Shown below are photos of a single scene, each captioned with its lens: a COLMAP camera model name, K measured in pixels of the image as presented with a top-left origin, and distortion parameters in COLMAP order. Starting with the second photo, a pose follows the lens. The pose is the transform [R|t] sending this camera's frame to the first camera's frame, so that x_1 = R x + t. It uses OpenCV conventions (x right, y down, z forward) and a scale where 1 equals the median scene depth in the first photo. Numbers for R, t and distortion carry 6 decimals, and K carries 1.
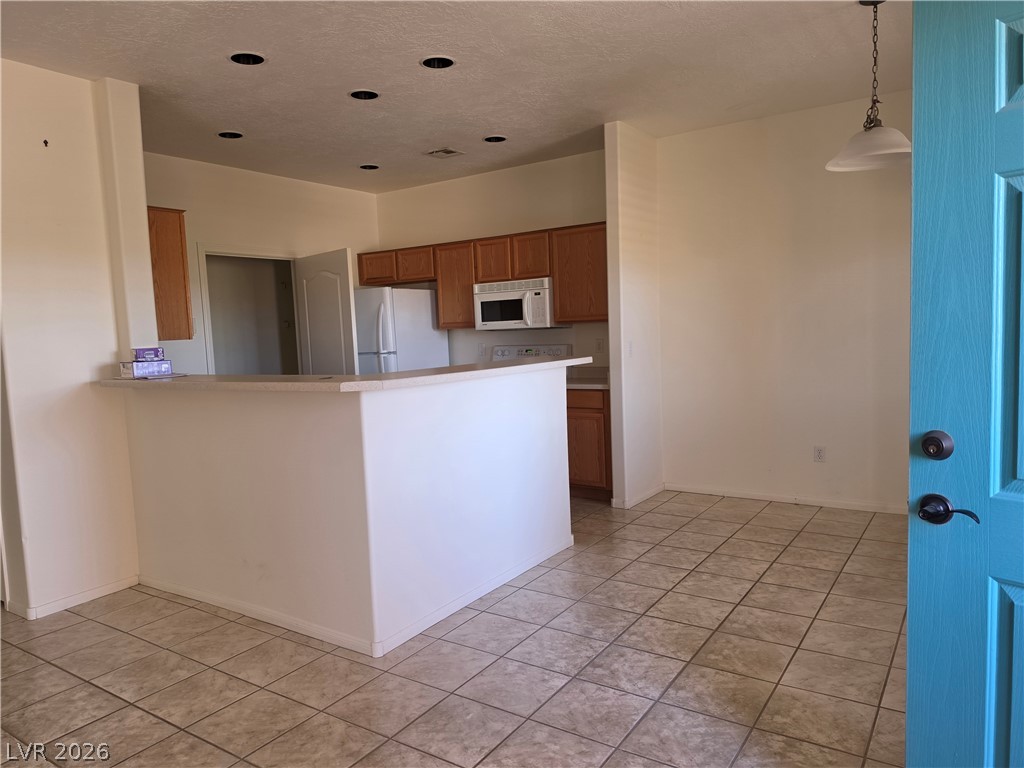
lens RADIAL K [[706.0, 0, 499.0], [0, 706.0, 391.5], [0, 0, 1]] dist [0.187021, -0.329801]
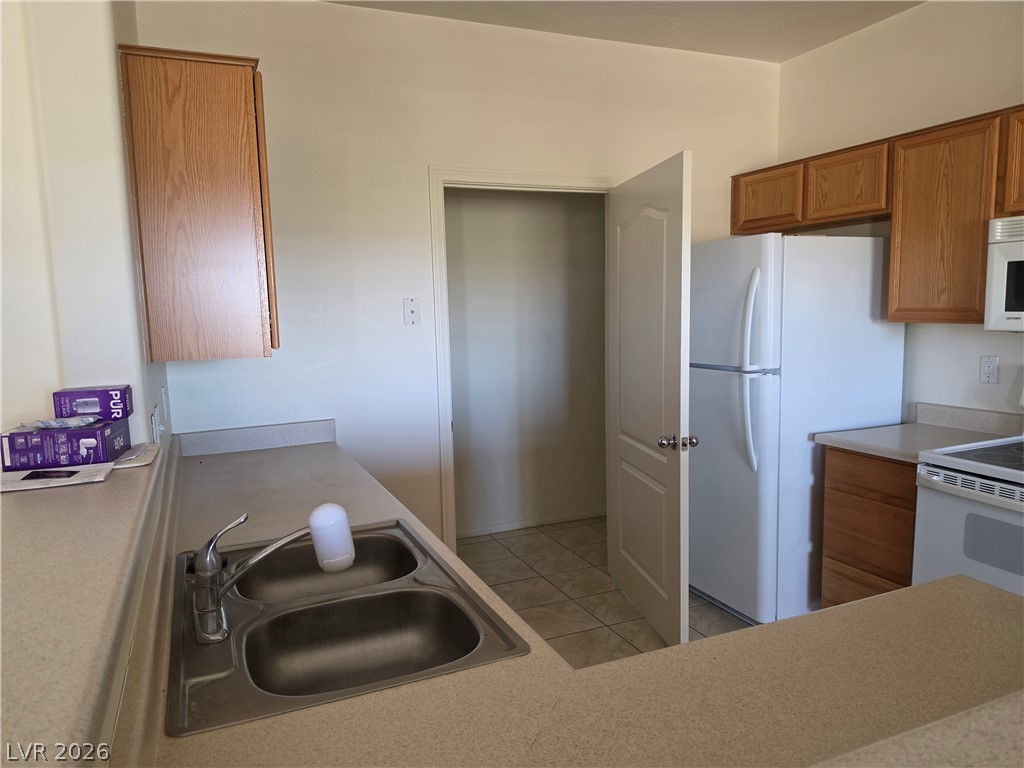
lens RADIAL K [[713.1, 0, 505.7], [0, 713.1, 393.5], [0, 0, 1]] dist [0.052117, -0.068270]
pose [[0.845082, 0.089379, -0.527112, -0.045544], [-0.060284, 0.995569, 0.072163, -0.064770], [0.531227, -0.029208, 0.846726, 0.500938]]
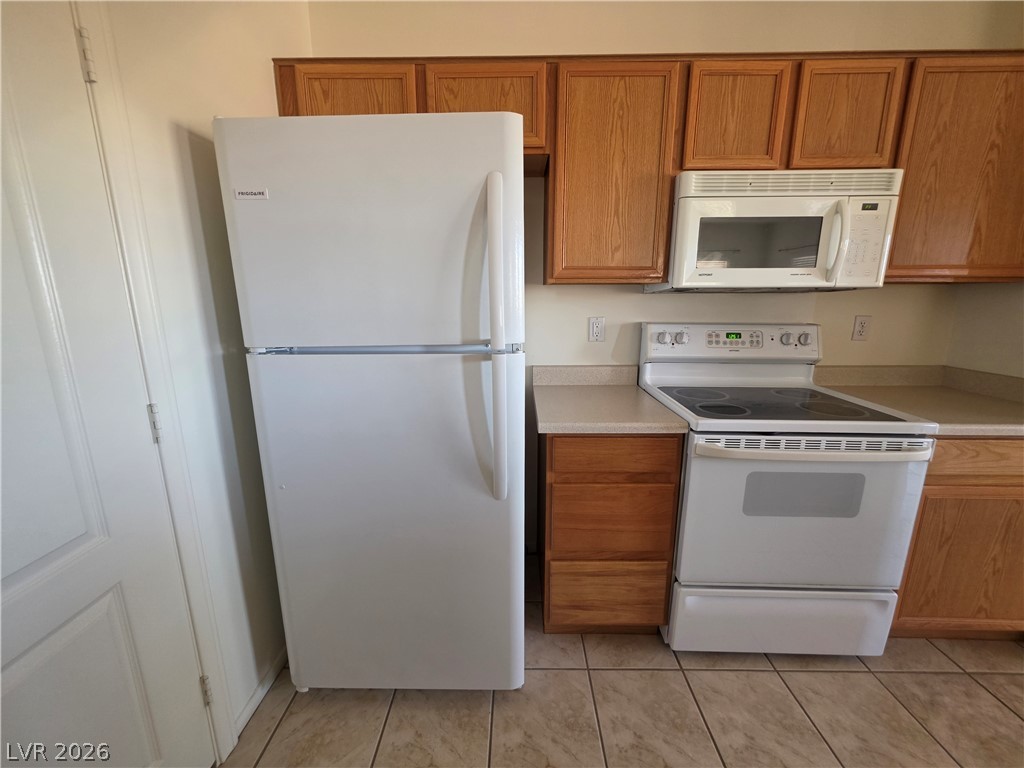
lens RADIAL K [[410.5, 0, 511.8], [0, 410.5, 382.7], [0, 0, 1]] dist [0.000524, 0.000007]
pose [[0.832180, -0.072404, 0.549758, -0.259098], [0.016716, 0.994264, 0.105644, -0.059036], [-0.554254, -0.078725, 0.828616, 0.865460]]
